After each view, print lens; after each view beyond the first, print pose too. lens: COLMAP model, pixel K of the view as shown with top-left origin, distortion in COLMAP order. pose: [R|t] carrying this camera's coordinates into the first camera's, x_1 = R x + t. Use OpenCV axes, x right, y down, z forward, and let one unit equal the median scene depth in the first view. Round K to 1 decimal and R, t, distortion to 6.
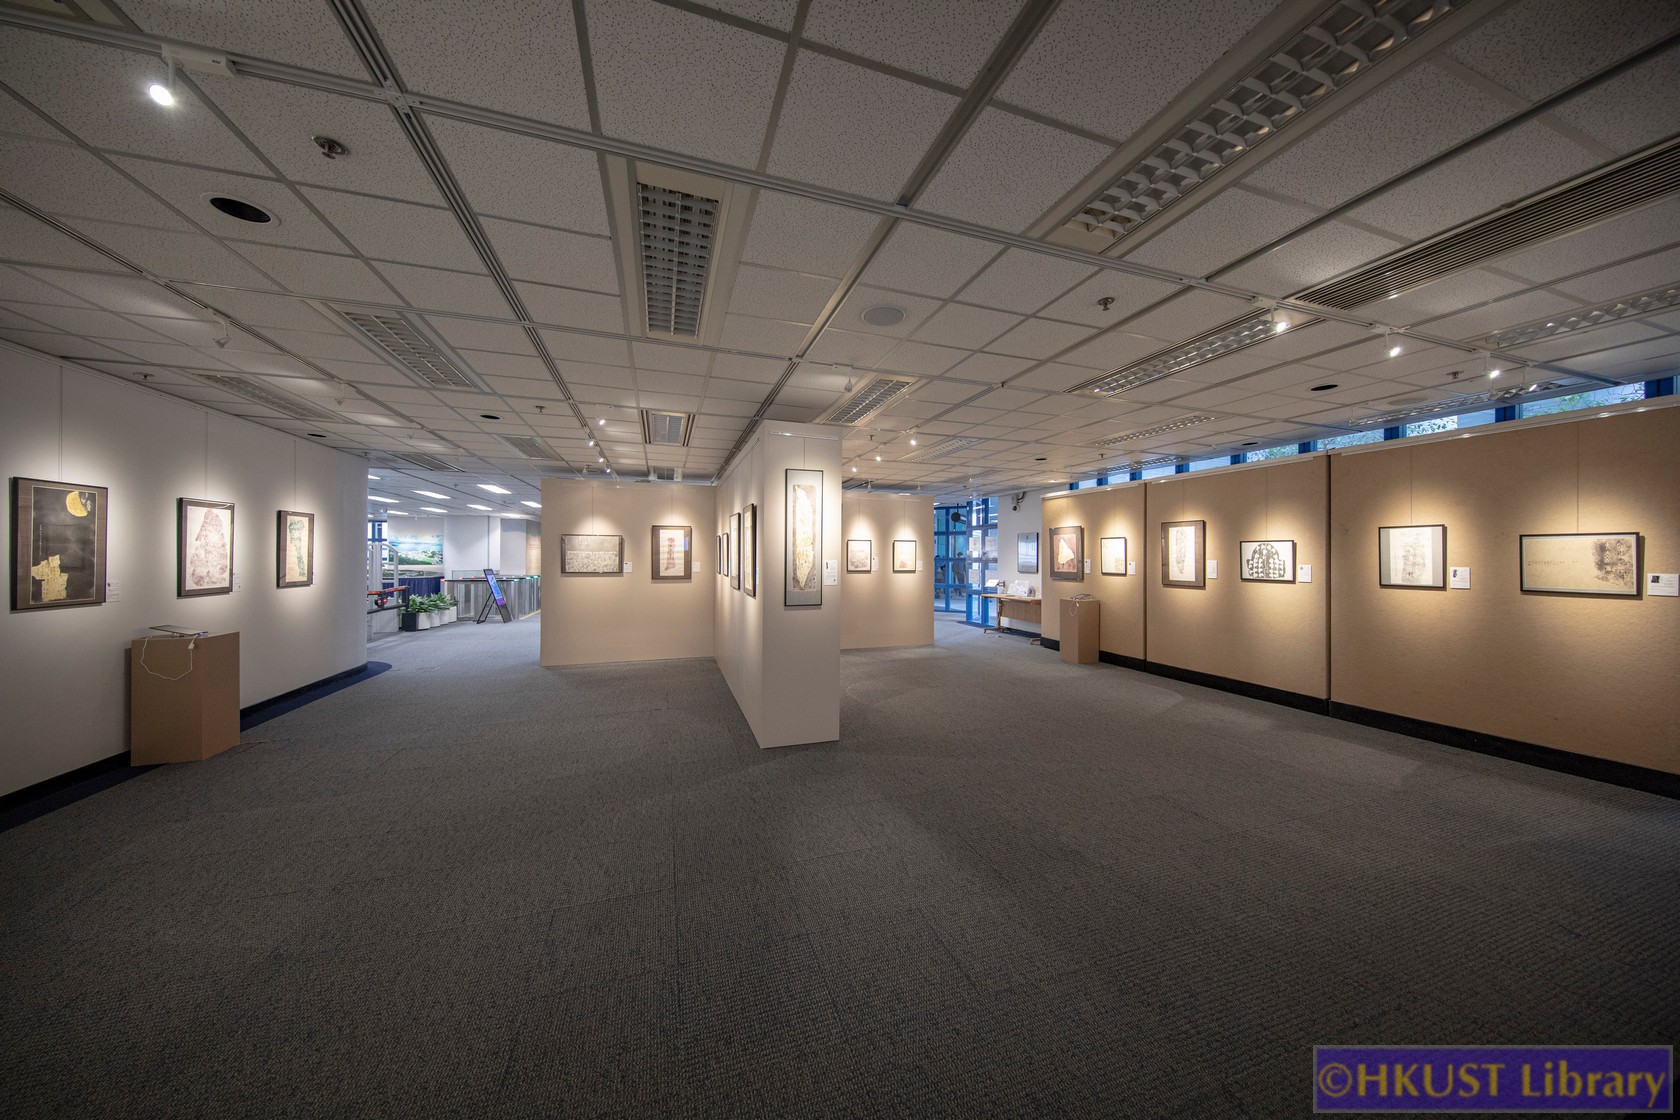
lens RADIAL K [[527.0, 0, 838.3], [0, 527.0, 557.5], [0, 0, 1]] dist [0.001668, -0.002517]
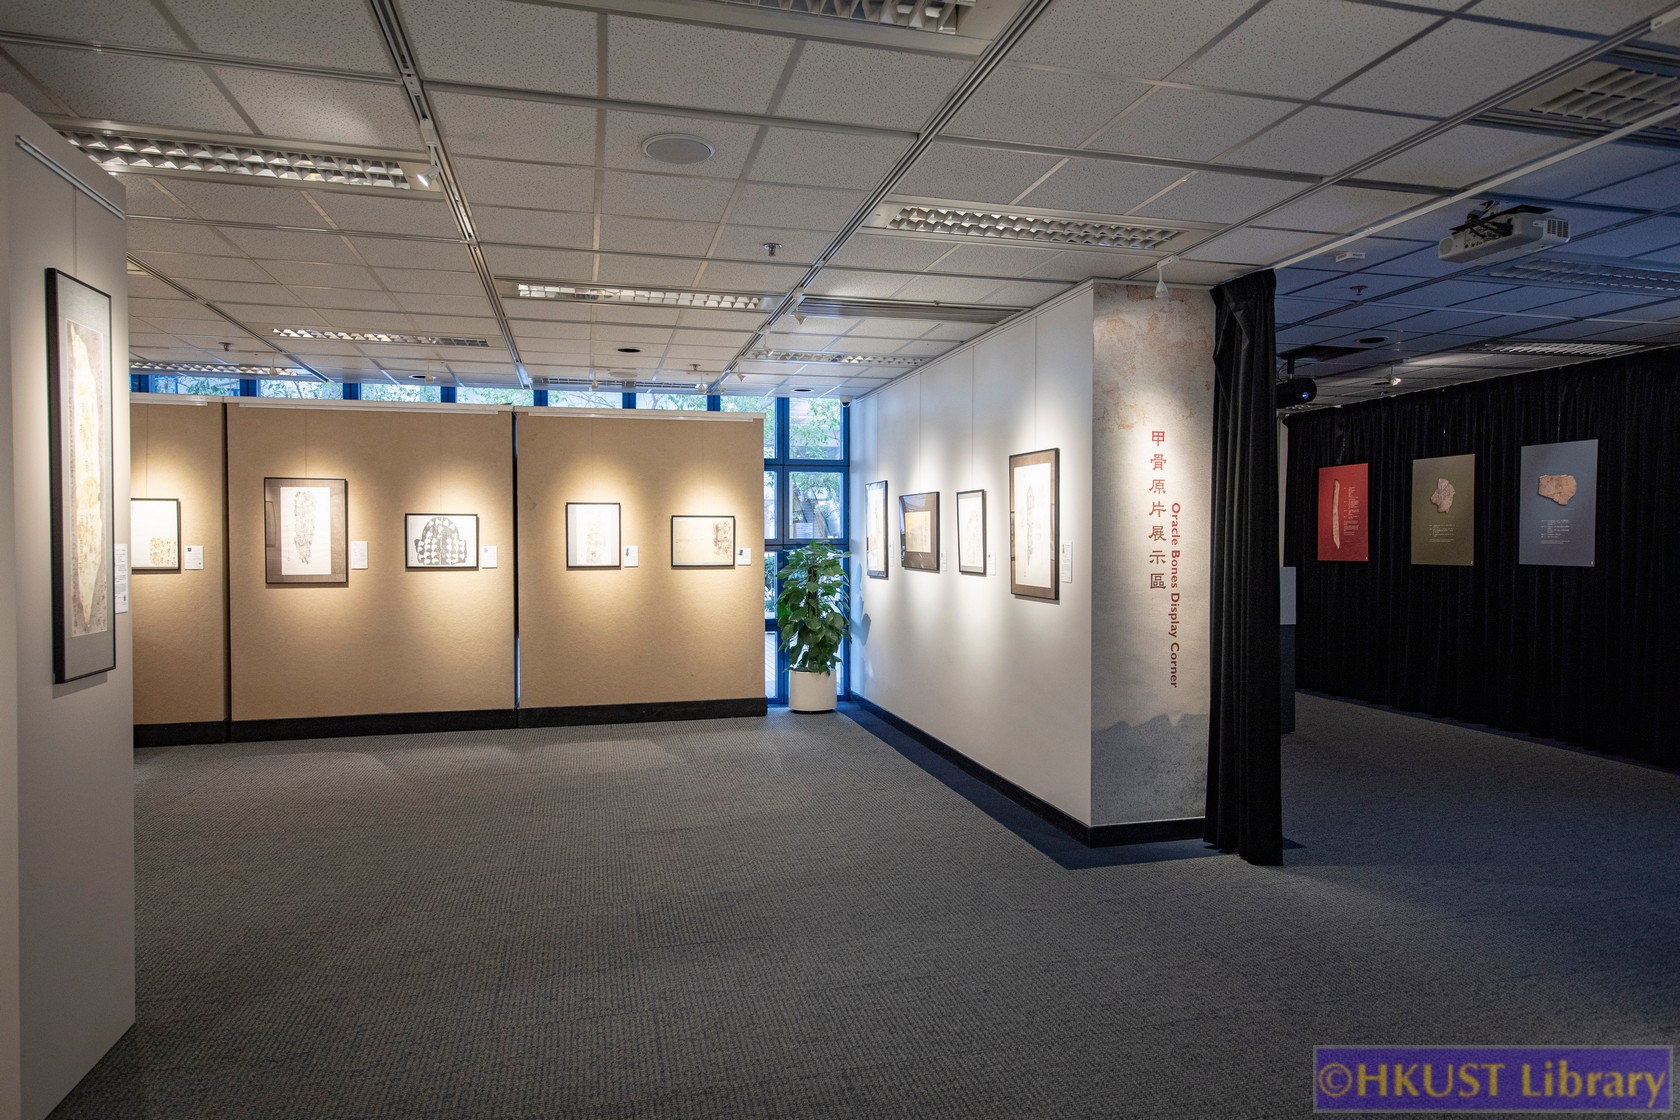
lens RADIAL K [[982.8, 0, 842.1], [0, 982.8, 556.6], [0, 0, 1]] dist [0.022474, -0.011232]
pose [[0.070209, -0.021143, 0.997308, -0.506153], [0.003217, 0.999775, 0.020969, 0.000734], [-0.997527, 0.001736, 0.070261, 0.338741]]
